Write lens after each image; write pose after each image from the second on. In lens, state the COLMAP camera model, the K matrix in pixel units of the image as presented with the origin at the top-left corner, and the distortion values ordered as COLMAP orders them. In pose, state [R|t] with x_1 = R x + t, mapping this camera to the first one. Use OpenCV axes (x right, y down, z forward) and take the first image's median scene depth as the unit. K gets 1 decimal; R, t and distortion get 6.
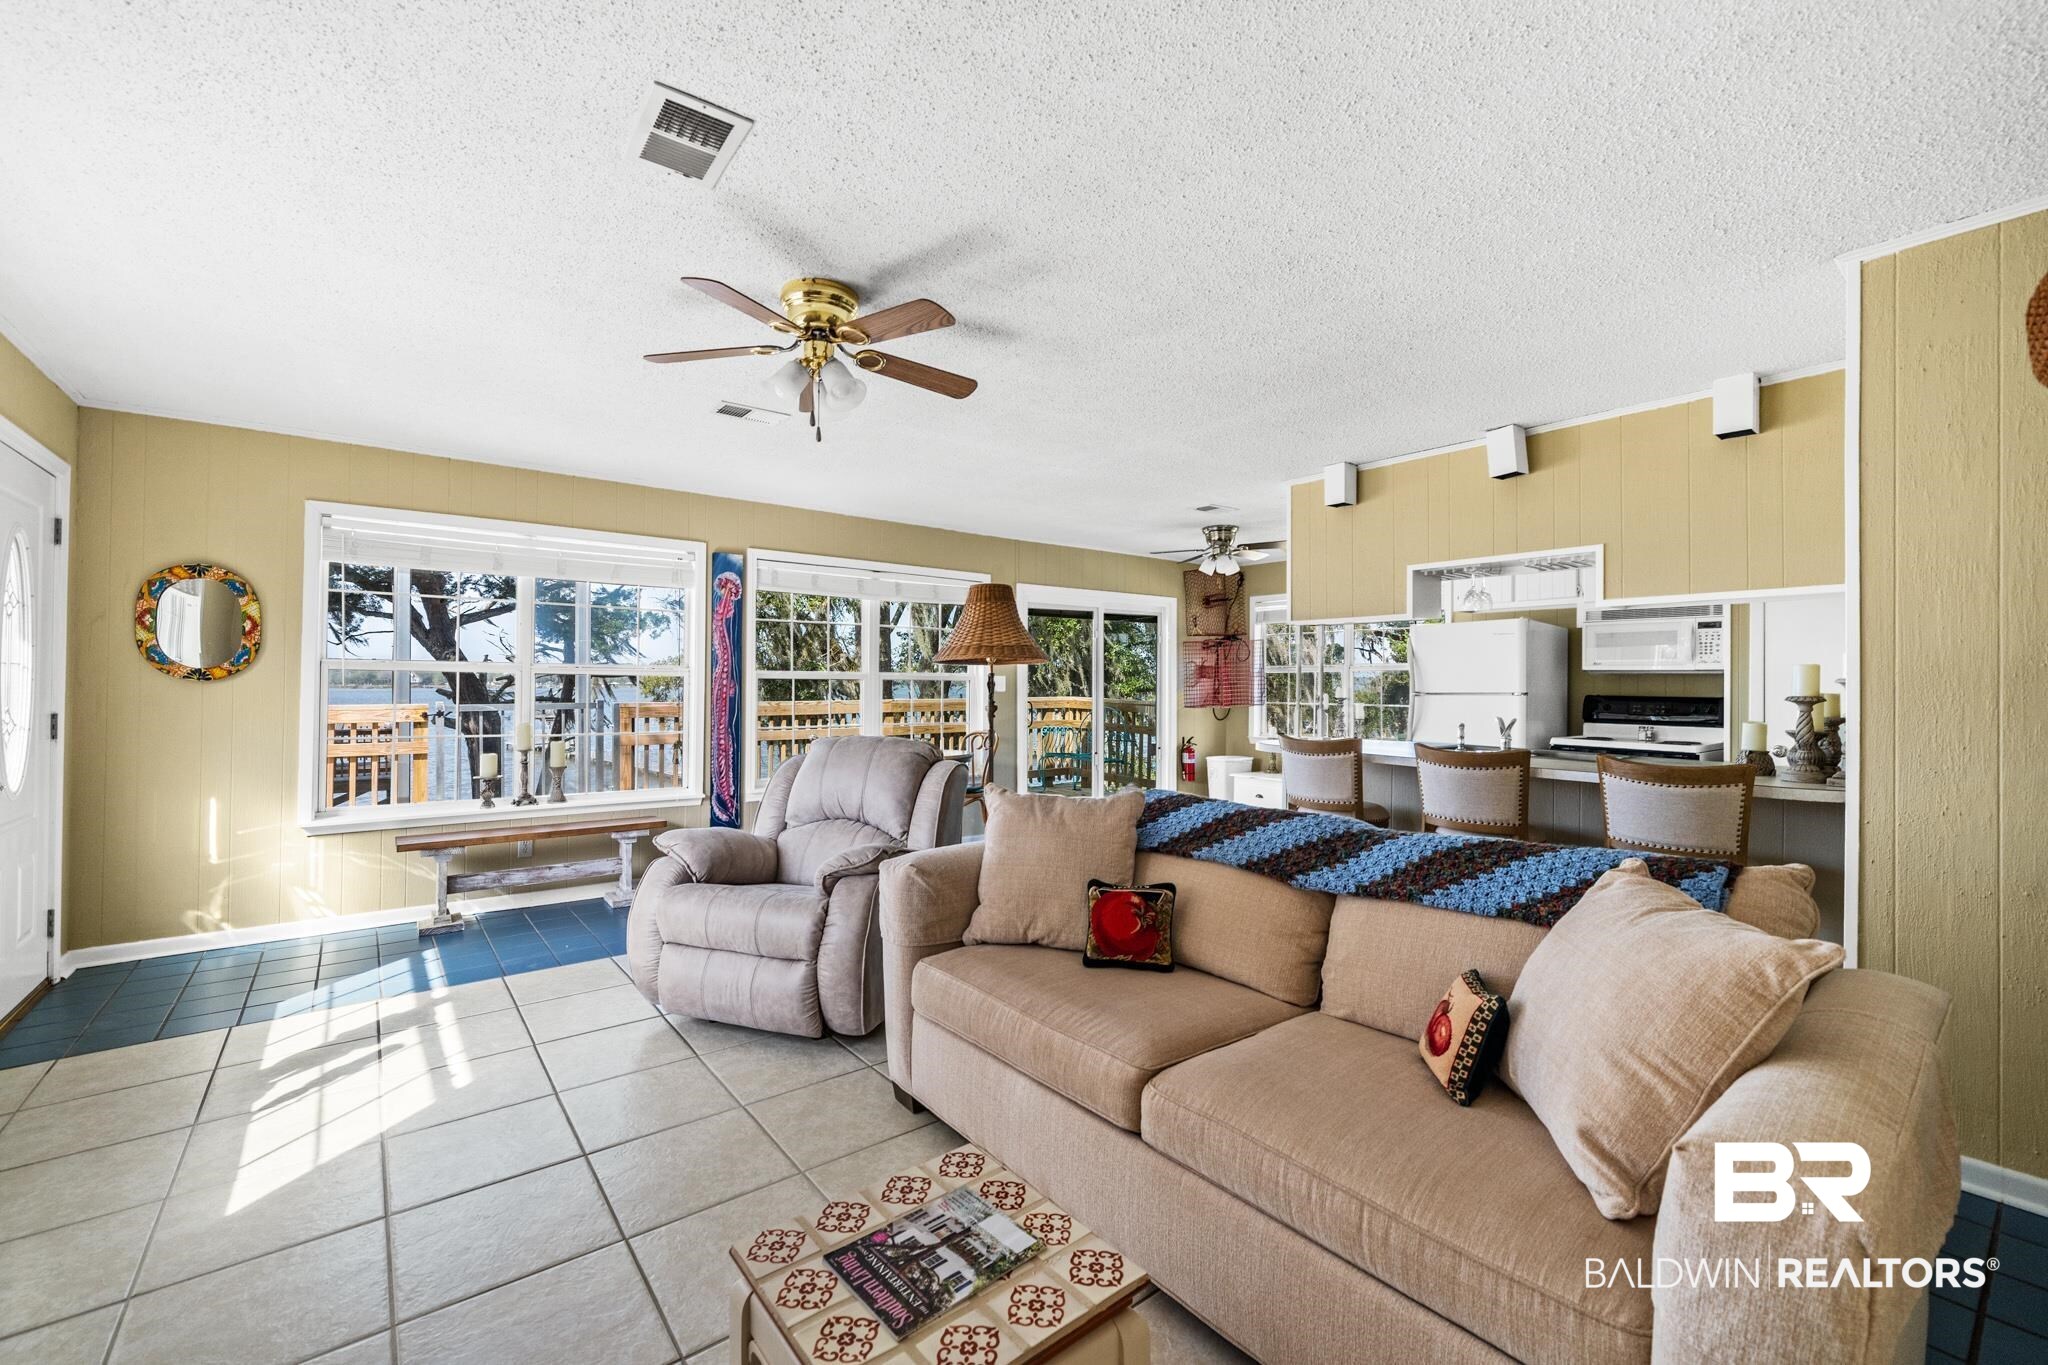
lens RADIAL K [[838.1, 0, 1022.9], [0, 838.1, 693.6], [0, 0, 1]] dist [-0.000793, -0.000101]
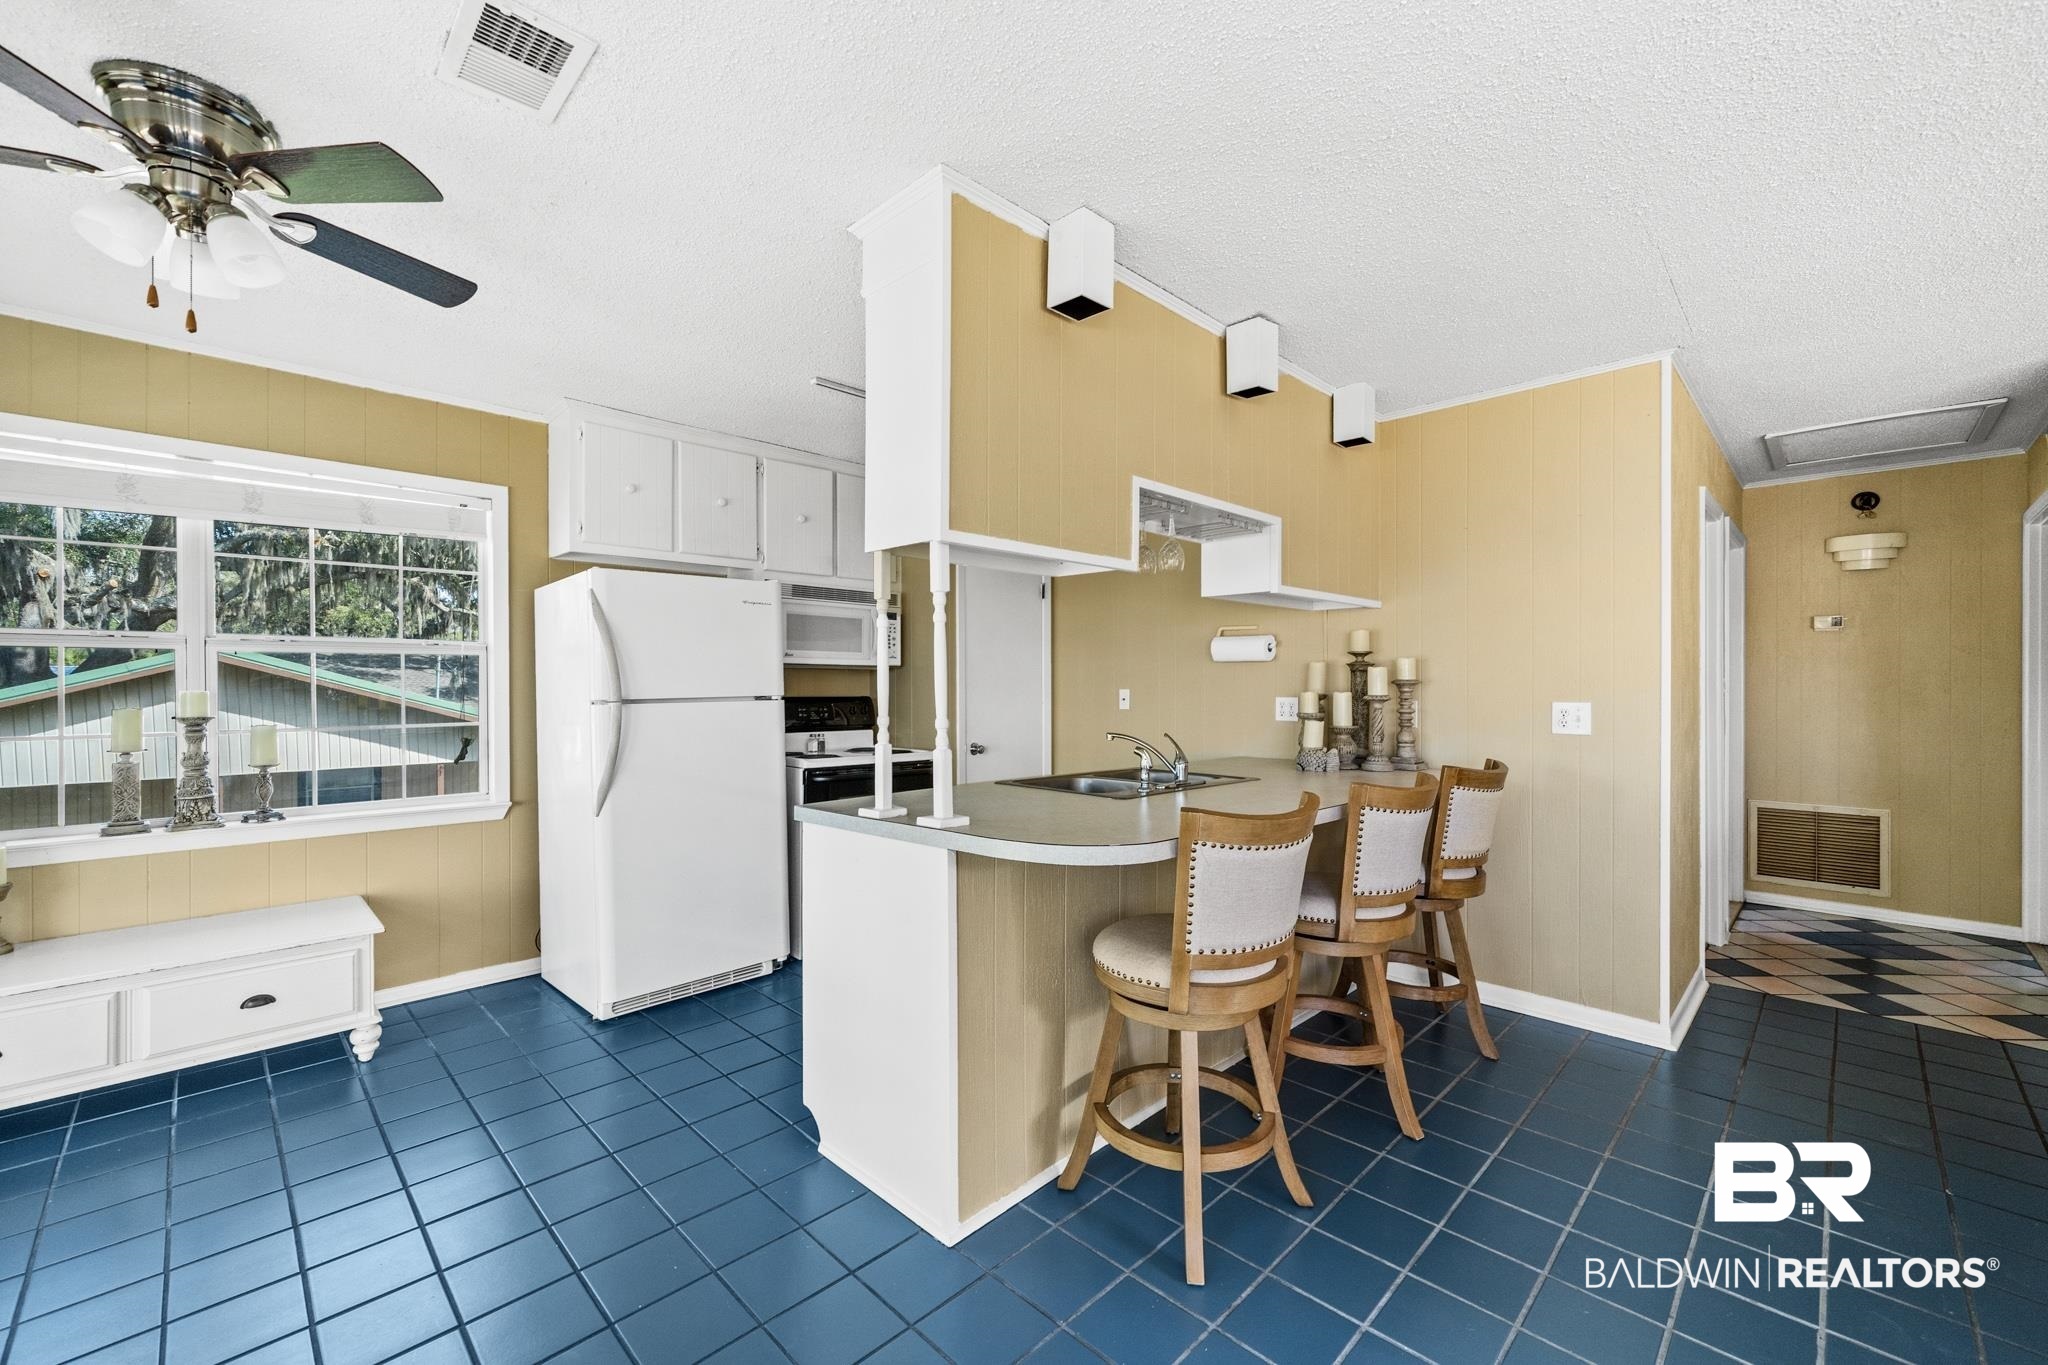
lens RADIAL K [[824.8, 0, 1024.0], [0, 824.8, 682.5], [0, 0, 1]] dist [0.001157, -0.000115]
pose [[-0.111746, -0.003940, 0.993729, -0.119773], [0.007681, 0.999959, 0.004829, -0.024013], [-0.993707, 0.008172, -0.111711, 1.577940]]
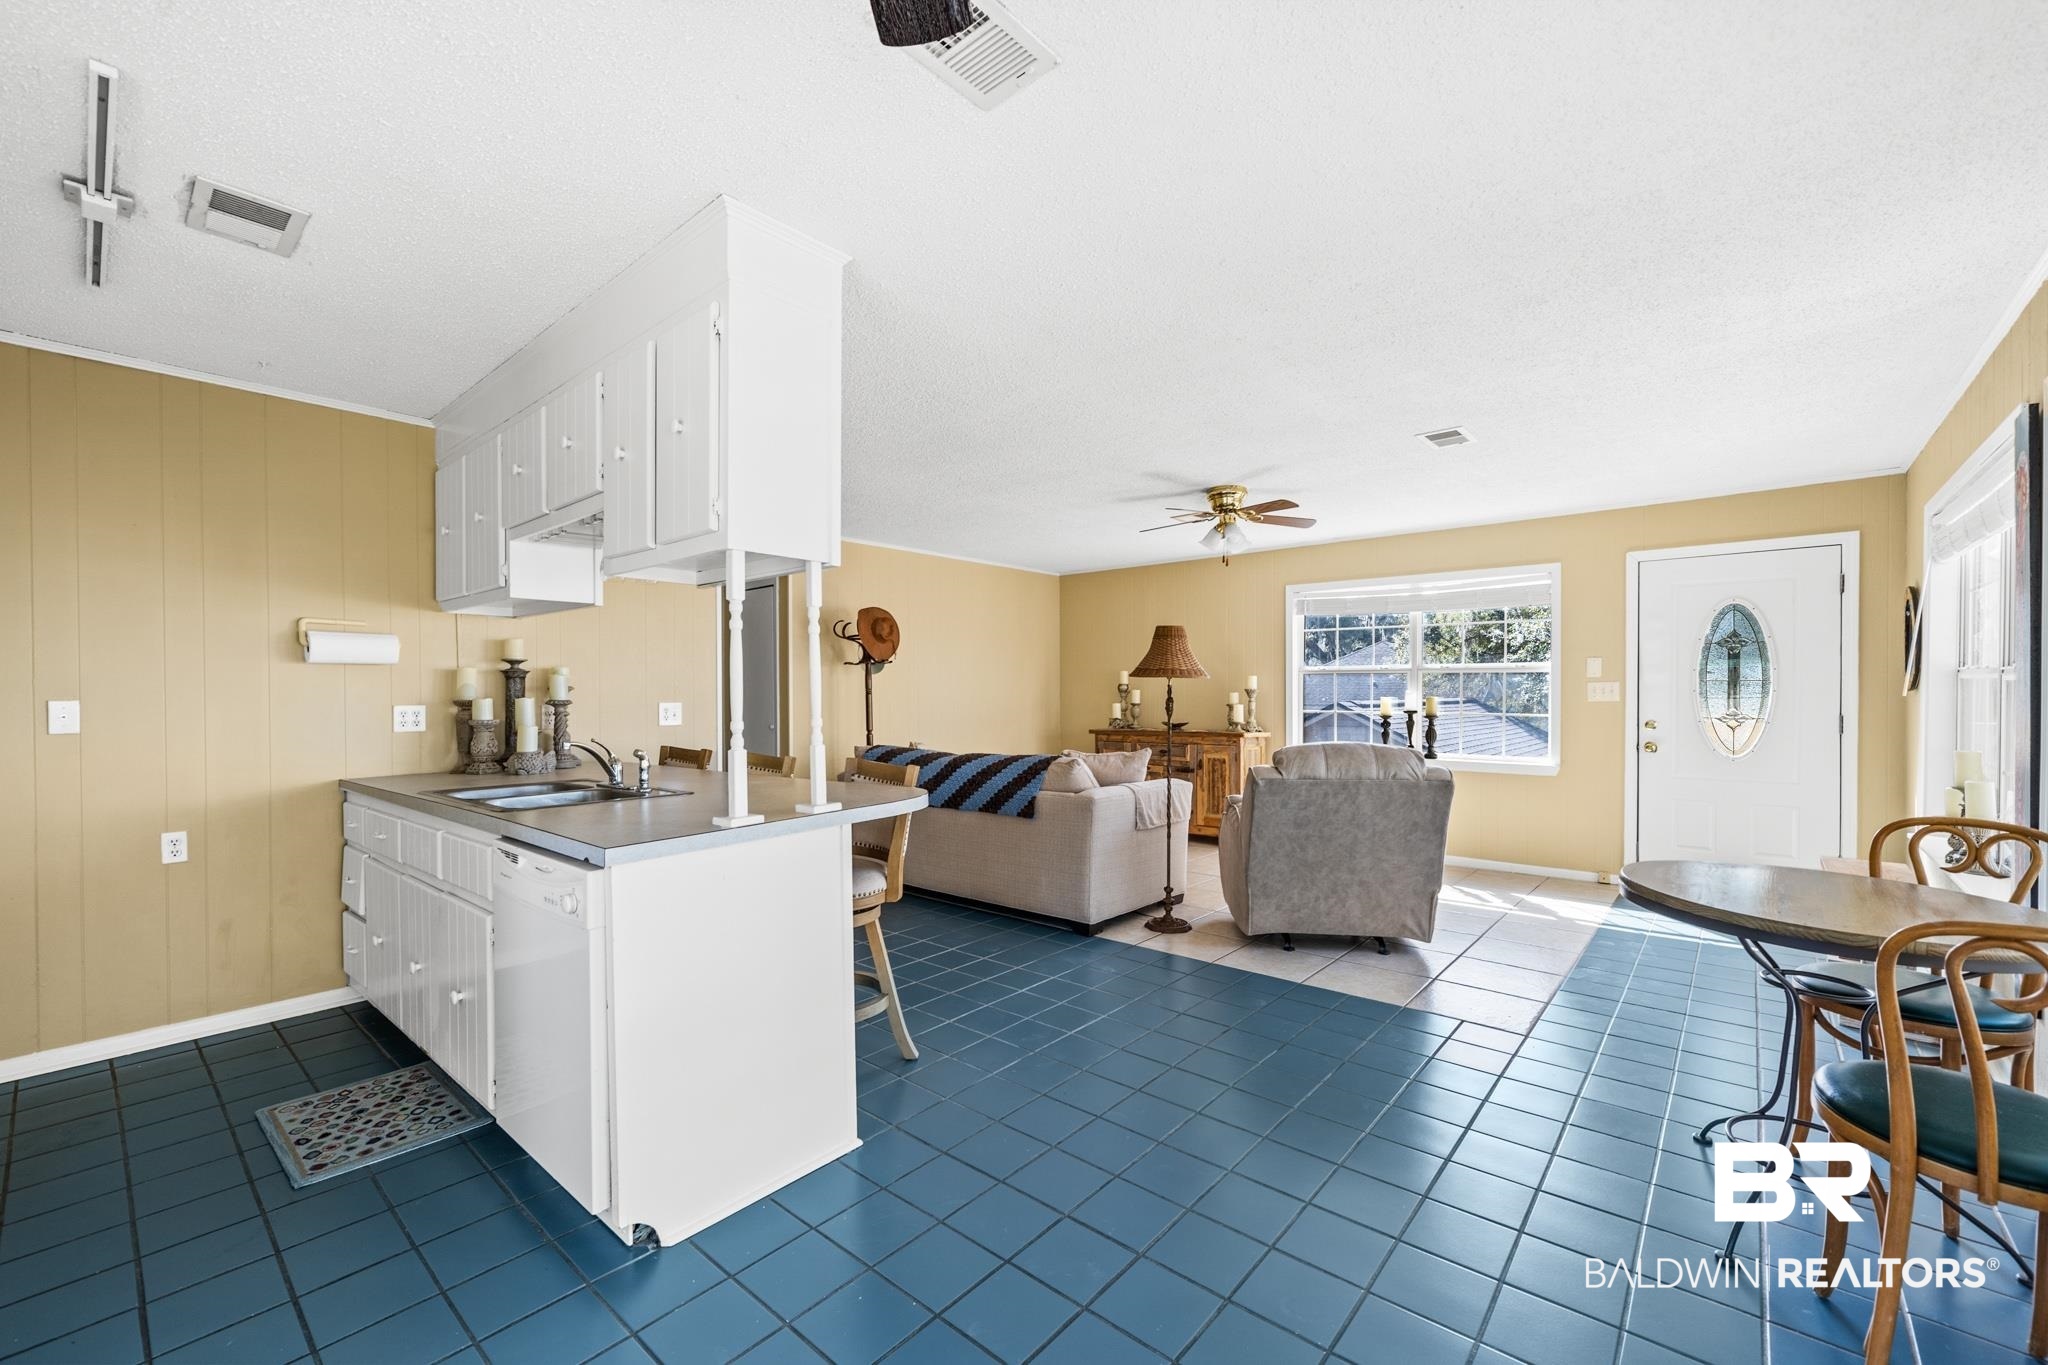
lens RADIAL K [[838.1, 0, 1022.9], [0, 838.1, 693.6], [0, 0, 1]] dist [-0.000793, -0.000101]
pose [[-0.983261, -0.001096, -0.182201, 0.474607], [-0.003396, 0.999918, 0.012307, -0.025188], [0.182173, 0.012720, -0.983184, 2.328326]]
